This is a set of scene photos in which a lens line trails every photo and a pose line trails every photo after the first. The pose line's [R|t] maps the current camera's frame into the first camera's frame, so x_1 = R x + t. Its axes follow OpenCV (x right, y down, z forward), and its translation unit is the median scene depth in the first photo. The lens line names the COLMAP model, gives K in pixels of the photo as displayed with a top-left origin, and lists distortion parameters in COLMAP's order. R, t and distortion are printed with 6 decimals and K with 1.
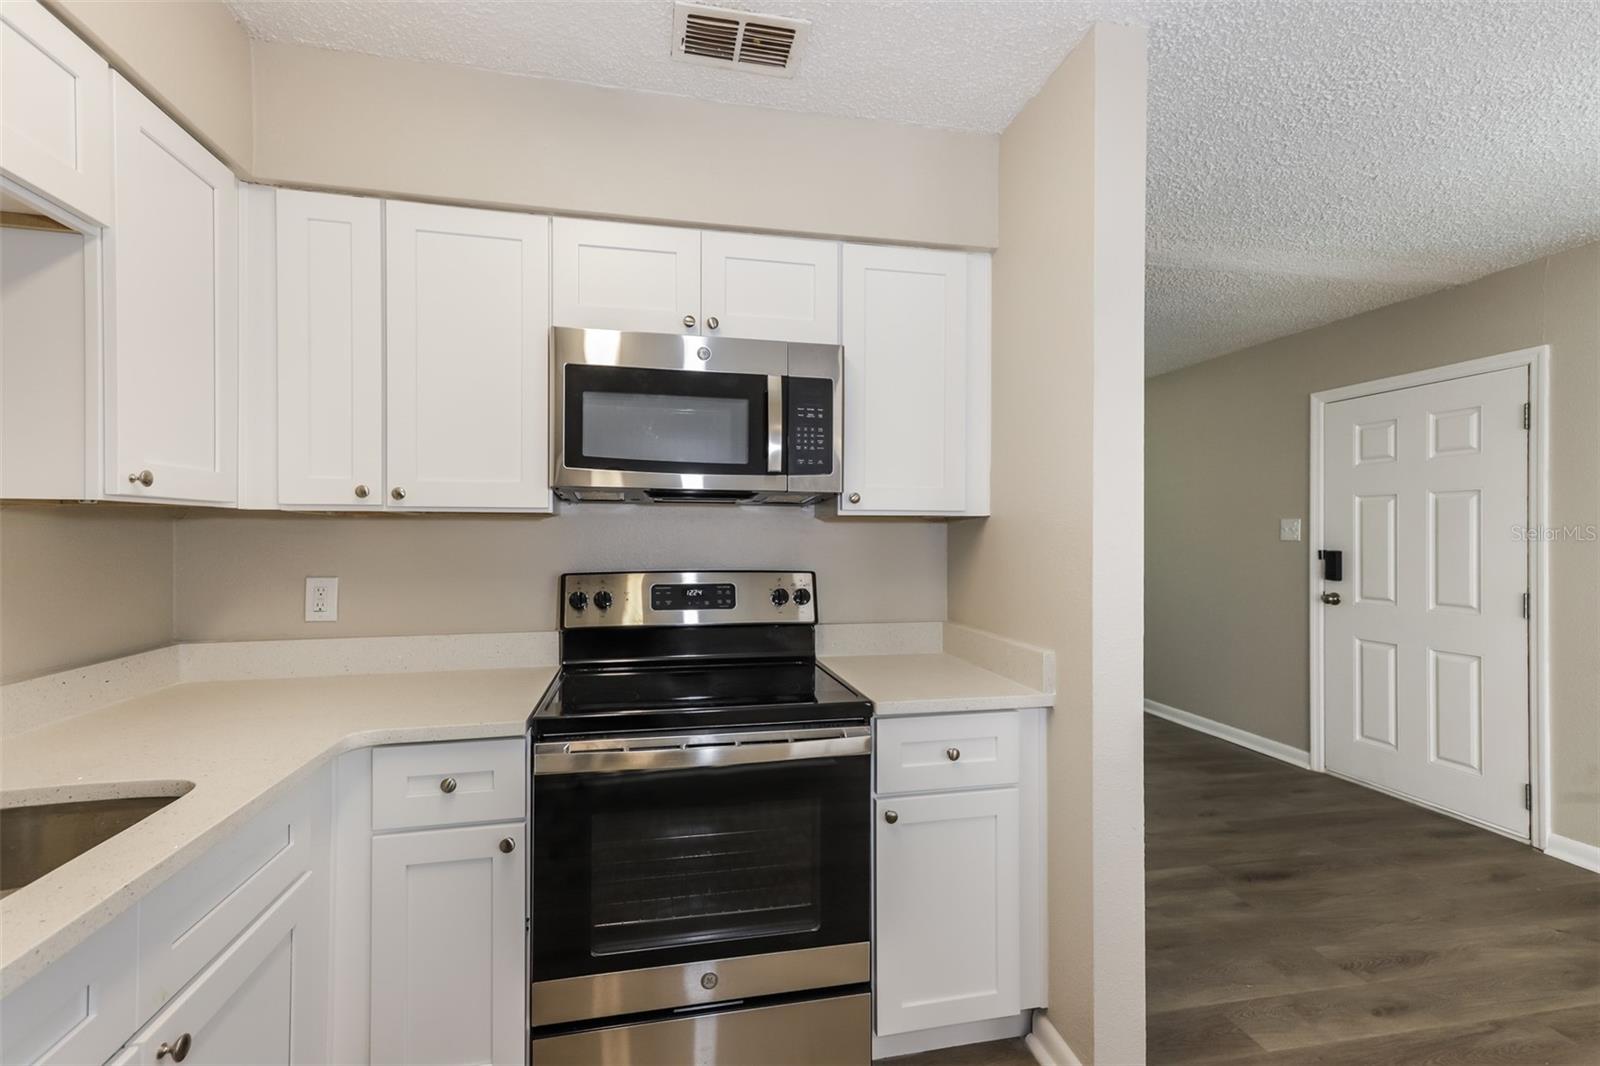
lens RADIAL K [[724.5, 0, 800.0], [0, 724.5, 533.0], [0, 0, 1]] dist [0.018507, 0.001167]
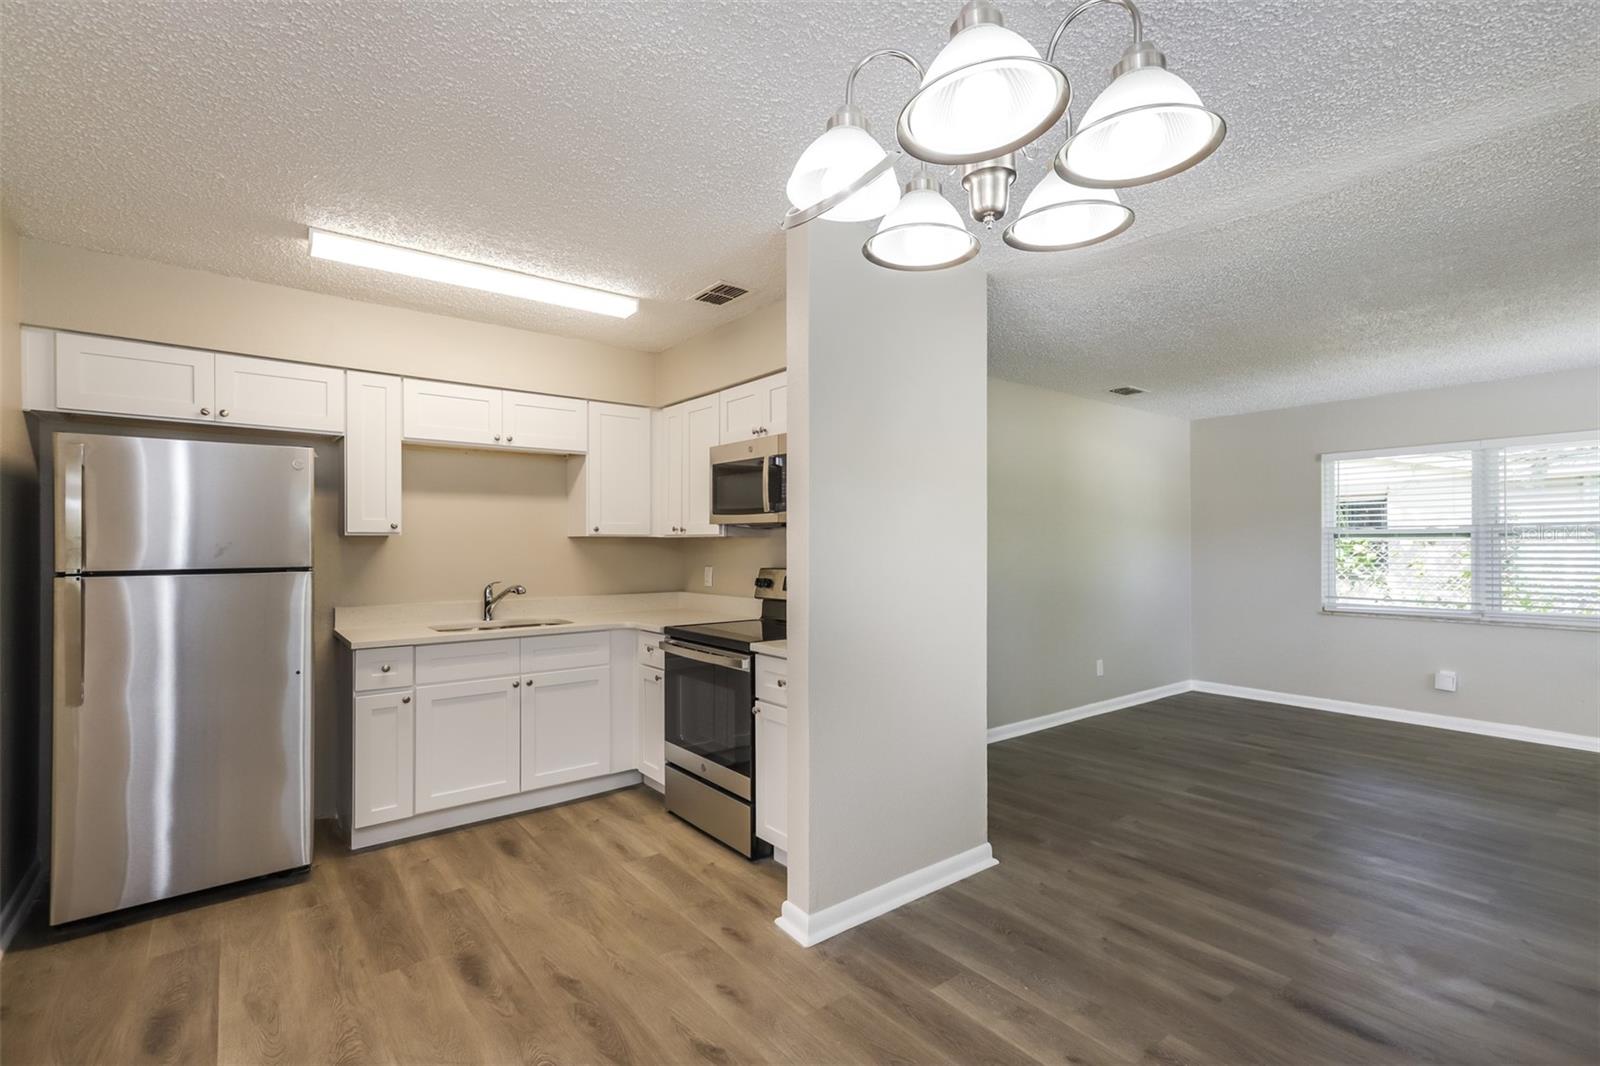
lens RADIAL K [[733.5, 0, 797.8], [0, 733.5, 540.7], [0, 0, 1]] dist [0.016927, -0.000299]
pose [[0.434520, -0.005723, -0.900644, 1.411455], [0.002339, 0.999984, -0.005226, -0.004763], [0.900659, 0.000164, 0.434527, 0.263911]]
